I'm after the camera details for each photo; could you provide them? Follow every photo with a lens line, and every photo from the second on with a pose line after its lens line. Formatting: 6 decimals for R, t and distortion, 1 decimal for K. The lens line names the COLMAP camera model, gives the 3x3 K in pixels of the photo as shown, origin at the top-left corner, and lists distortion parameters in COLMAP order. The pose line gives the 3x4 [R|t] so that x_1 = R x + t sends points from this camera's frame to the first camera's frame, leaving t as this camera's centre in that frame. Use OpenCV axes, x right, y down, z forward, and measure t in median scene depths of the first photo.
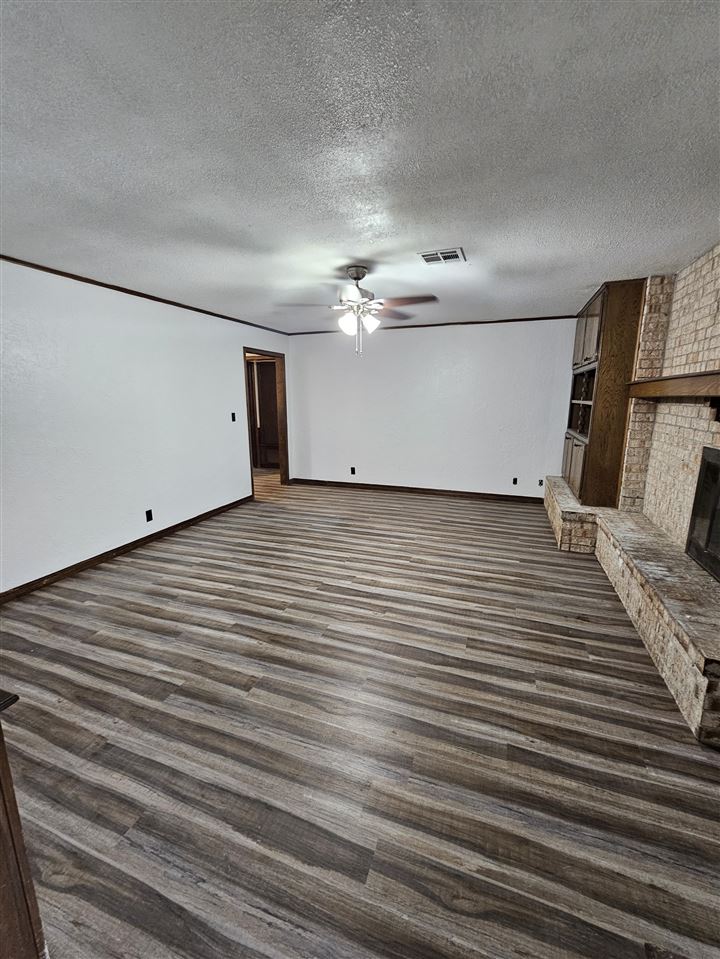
lens RADIAL K [[391.4, 0, 358.1], [0, 391.4, 477.5], [0, 0, 1]] dist [-0.004713, -0.000116]
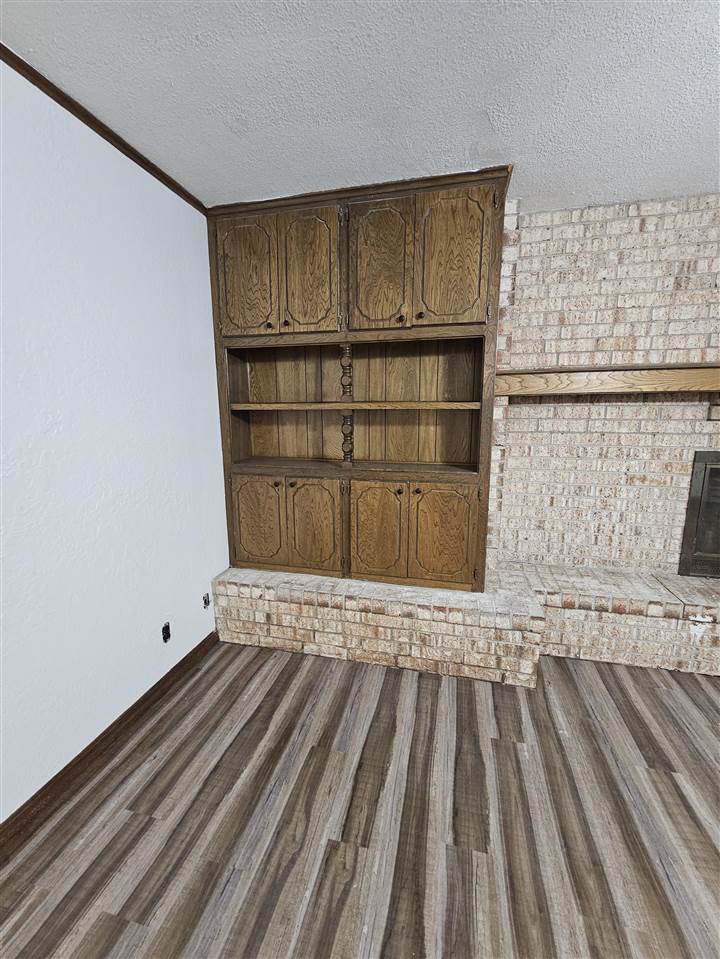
lens RADIAL K [[391.4, 0, 358.1], [0, 391.4, 477.5], [0, 0, 1]] dist [-0.004713, -0.000116]
pose [[-0.110010, -0.172000, 0.978935, 0.095194], [0.209161, 0.958852, 0.191976, -0.254433], [-0.971674, 0.225874, -0.069507, 1.332666]]
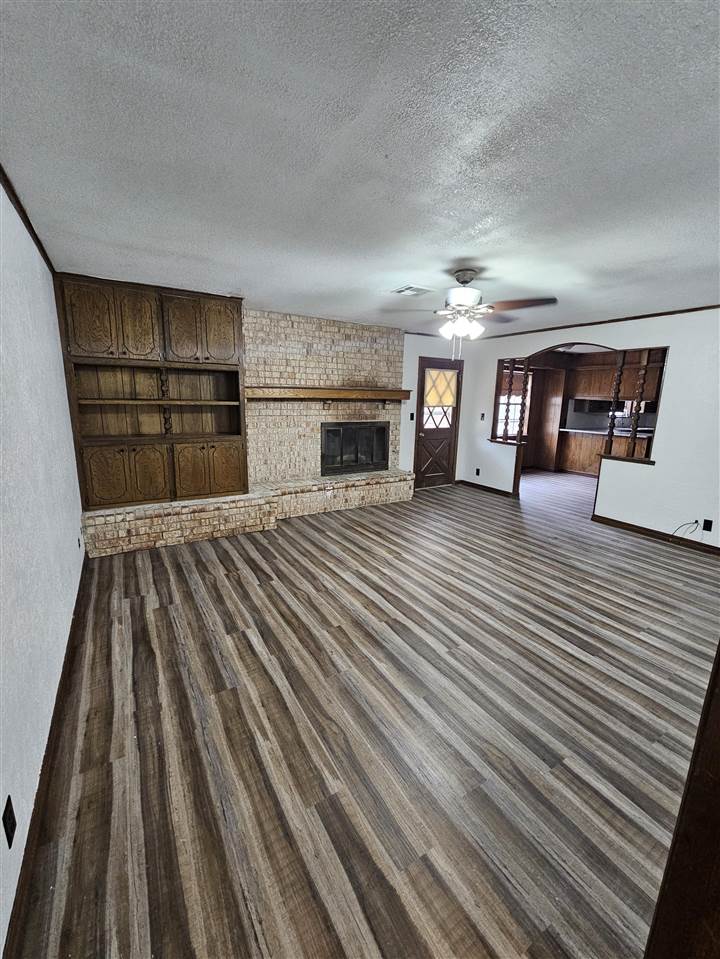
lens RADIAL K [[391.4, 0, 358.1], [0, 391.4, 477.5], [0, 0, 1]] dist [-0.004713, -0.000116]
pose [[-0.778556, -0.139996, 0.611761, -0.413303], [0.110748, 0.928854, 0.353503, -0.383747], [-0.617726, 0.342973, -0.707661, 1.809721]]
